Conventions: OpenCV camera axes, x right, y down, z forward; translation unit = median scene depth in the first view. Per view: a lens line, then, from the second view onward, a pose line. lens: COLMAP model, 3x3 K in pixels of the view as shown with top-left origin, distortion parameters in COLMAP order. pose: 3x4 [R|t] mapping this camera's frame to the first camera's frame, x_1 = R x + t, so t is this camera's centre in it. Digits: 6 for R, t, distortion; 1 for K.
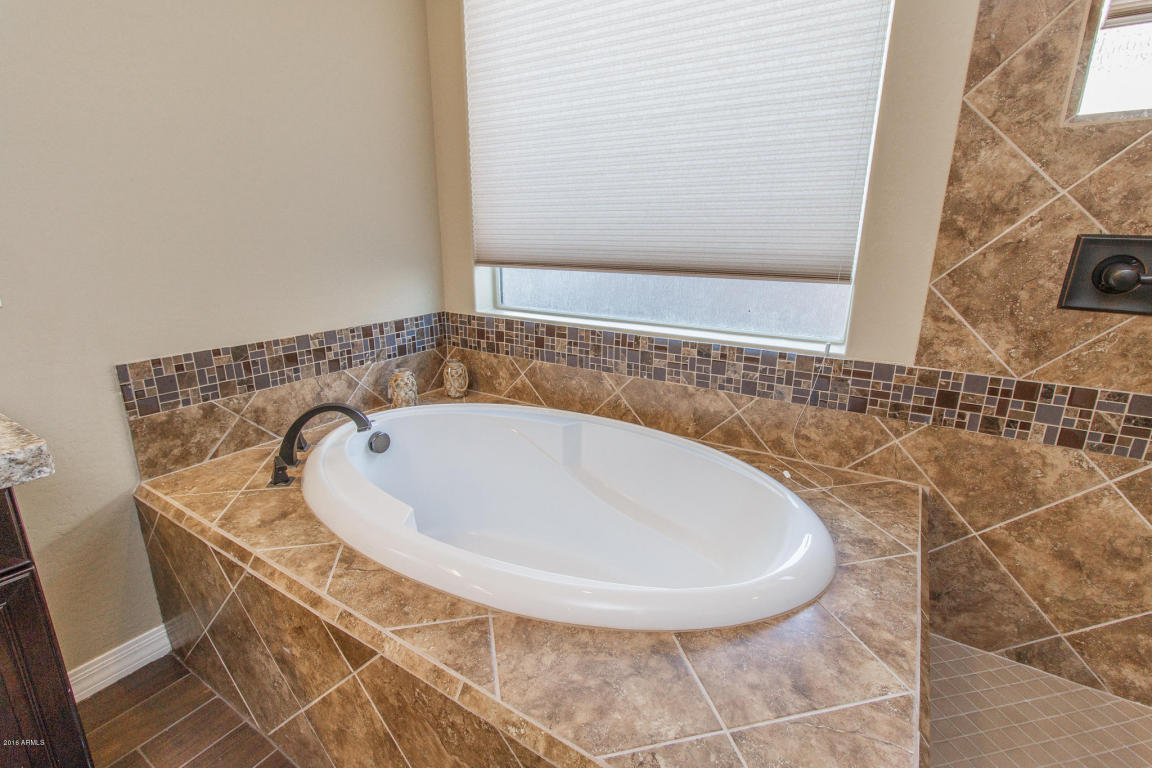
lens RADIAL K [[533.3, 0, 573.1], [0, 533.3, 382.3], [0, 0, 1]] dist [-0.000235, 0.000581]
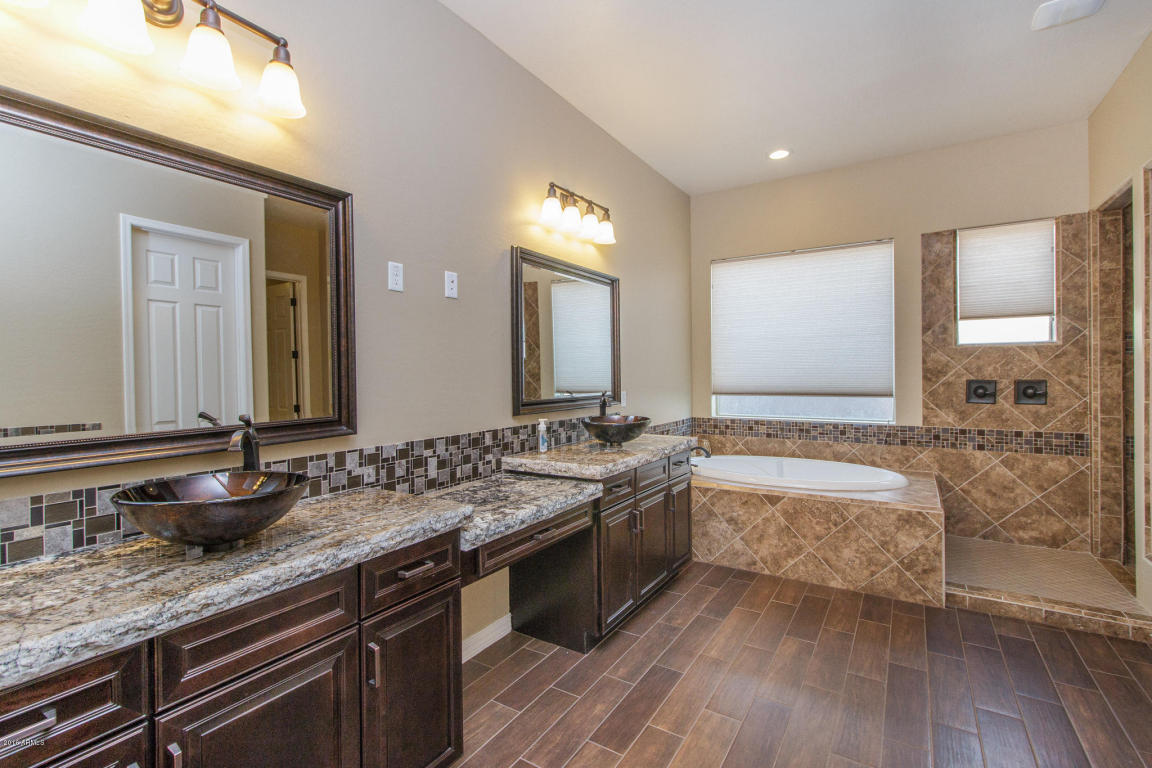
lens RADIAL K [[533.3, 0, 574.3], [0, 533.3, 378.5], [0, 0, 1]] dist [-0.000235, 0.000581]
pose [[0.999705, -0.015287, 0.018881, -1.212051], [0.019680, 0.965272, -0.260504, 0.417603], [-0.014243, 0.260799, 0.965288, -1.704935]]
